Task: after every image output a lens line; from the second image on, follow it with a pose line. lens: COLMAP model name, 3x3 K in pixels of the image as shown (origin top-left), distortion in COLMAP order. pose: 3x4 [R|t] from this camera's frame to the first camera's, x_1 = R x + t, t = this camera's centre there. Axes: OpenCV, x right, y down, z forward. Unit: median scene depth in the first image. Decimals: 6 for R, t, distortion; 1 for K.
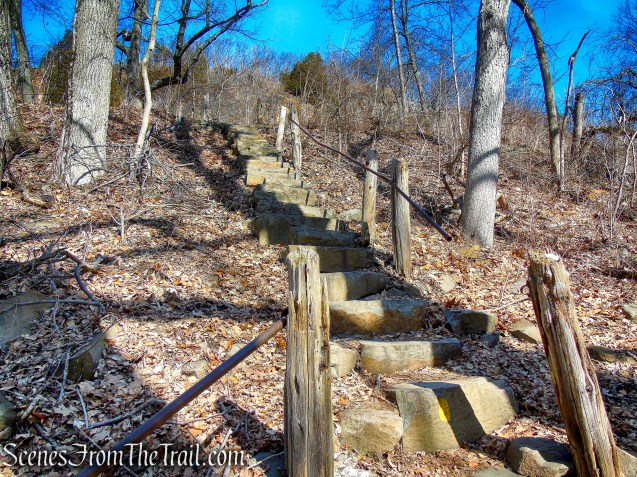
lens RADIAL K [[493.0, 0, 318.5], [0, 493.0, 238.5], [0, 0, 1]] dist [-0.001215, 0.009873]
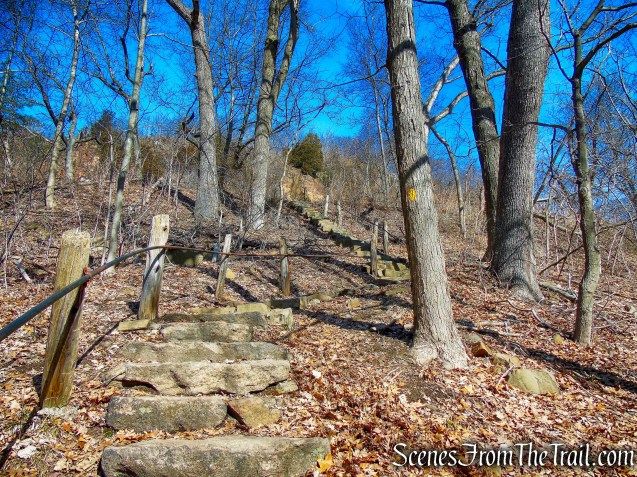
lens RADIAL K [[493.0, 0, 318.5], [0, 493.0, 238.5], [0, 0, 1]] dist [-0.001215, 0.009873]
pose [[0.999307, 0.016098, 0.033561, -0.161165], [-0.011874, 0.992404, -0.122448, 0.151002], [-0.035278, 0.121965, 0.991907, -0.930707]]
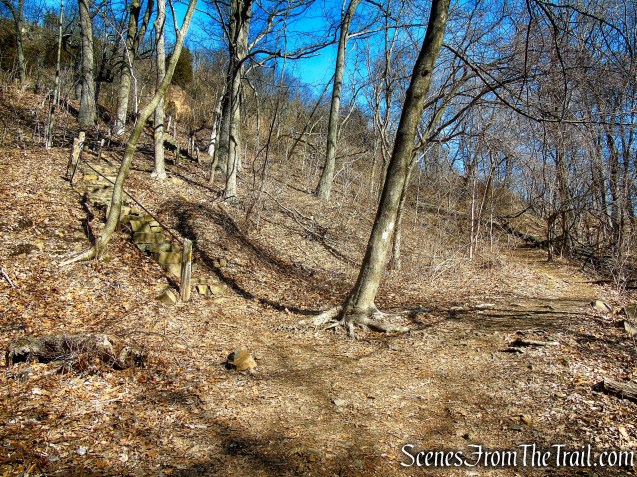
lens RADIAL K [[493.0, 0, 318.5], [0, 493.0, 238.5], [0, 0, 1]] dist [-0.001215, 0.009873]
pose [[0.958070, 0.066058, 0.278815, -0.000510], [-0.080880, 0.995839, 0.041984, 0.275224], [-0.274881, -0.062775, 0.959427, -2.110054]]
